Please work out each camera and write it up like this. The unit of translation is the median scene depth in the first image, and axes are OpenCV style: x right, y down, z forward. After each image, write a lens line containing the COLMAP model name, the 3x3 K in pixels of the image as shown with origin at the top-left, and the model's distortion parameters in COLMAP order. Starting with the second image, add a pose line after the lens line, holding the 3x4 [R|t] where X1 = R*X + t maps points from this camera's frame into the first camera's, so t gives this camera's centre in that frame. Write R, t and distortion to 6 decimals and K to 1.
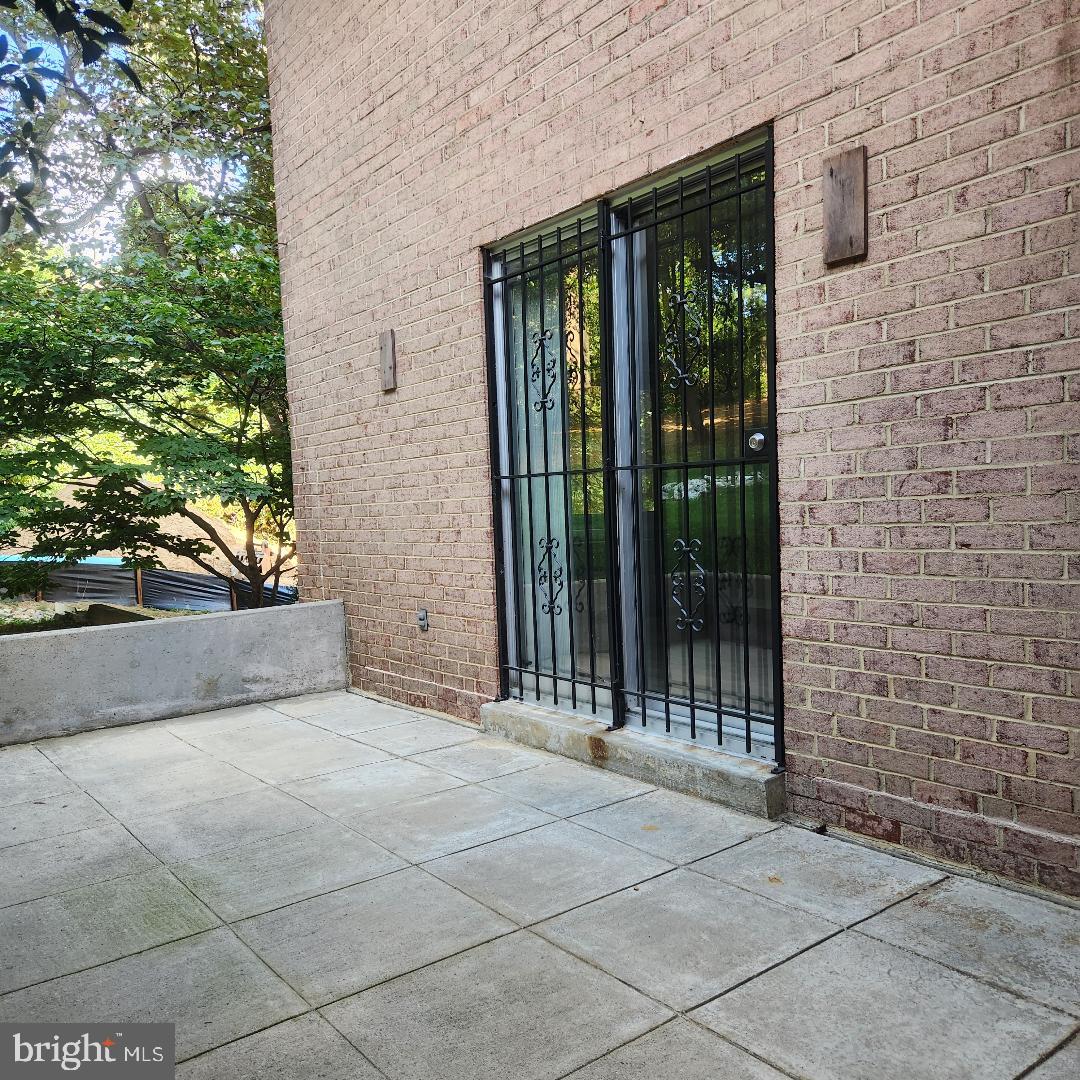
lens RADIAL K [[949.2, 0, 540.0], [0, 949.2, 540.0], [0, 0, 1]] dist [0.059427, -0.010662]
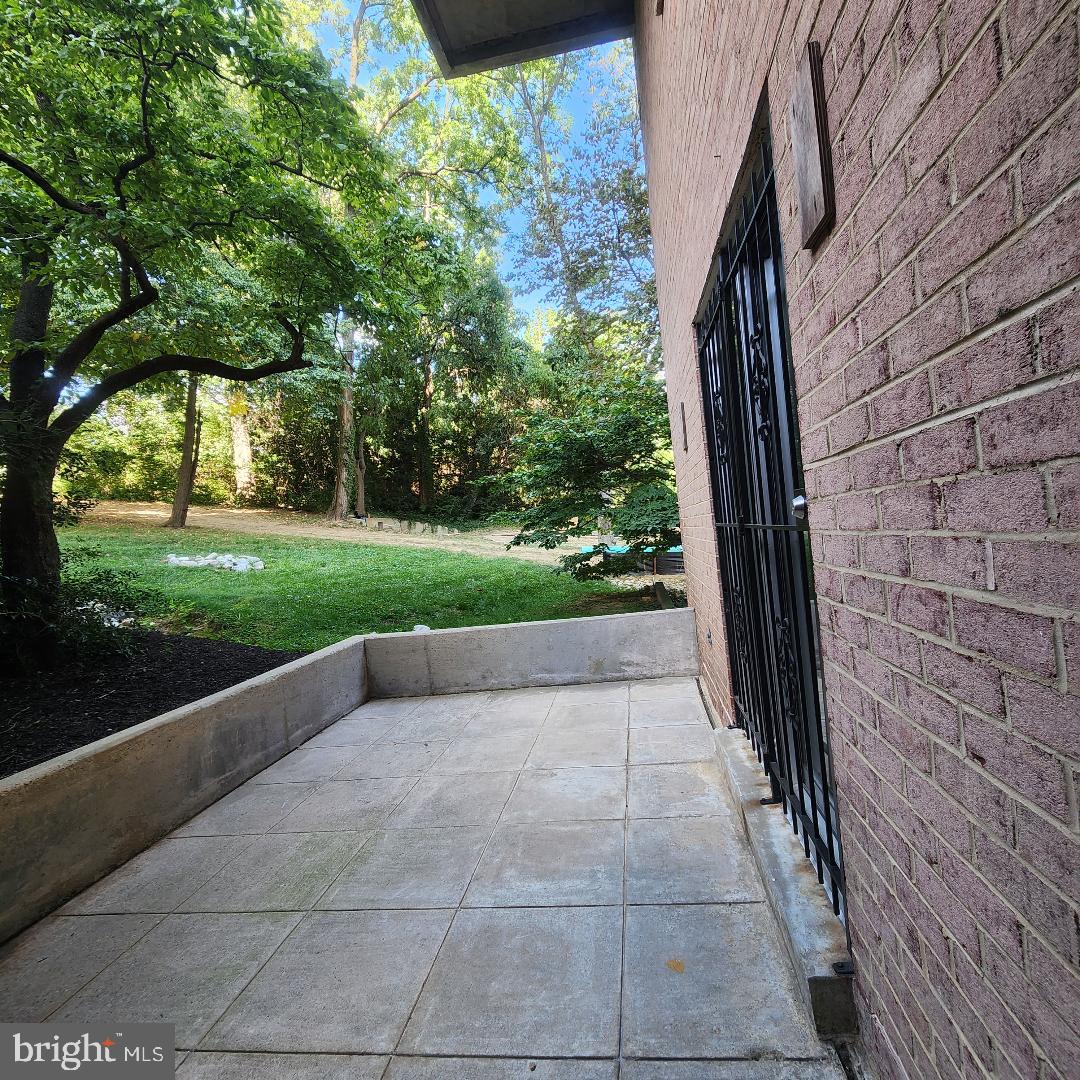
lens RADIAL K [[576.7, 0, 544.0], [0, 576.7, 525.6], [0, 0, 1]] dist [0.006928, -0.002044]
pose [[0.694195, -0.047563, -0.718214, 0.425079], [0.054827, 0.998410, -0.013125, -0.096518], [0.717696, -0.030266, 0.695699, 0.554756]]
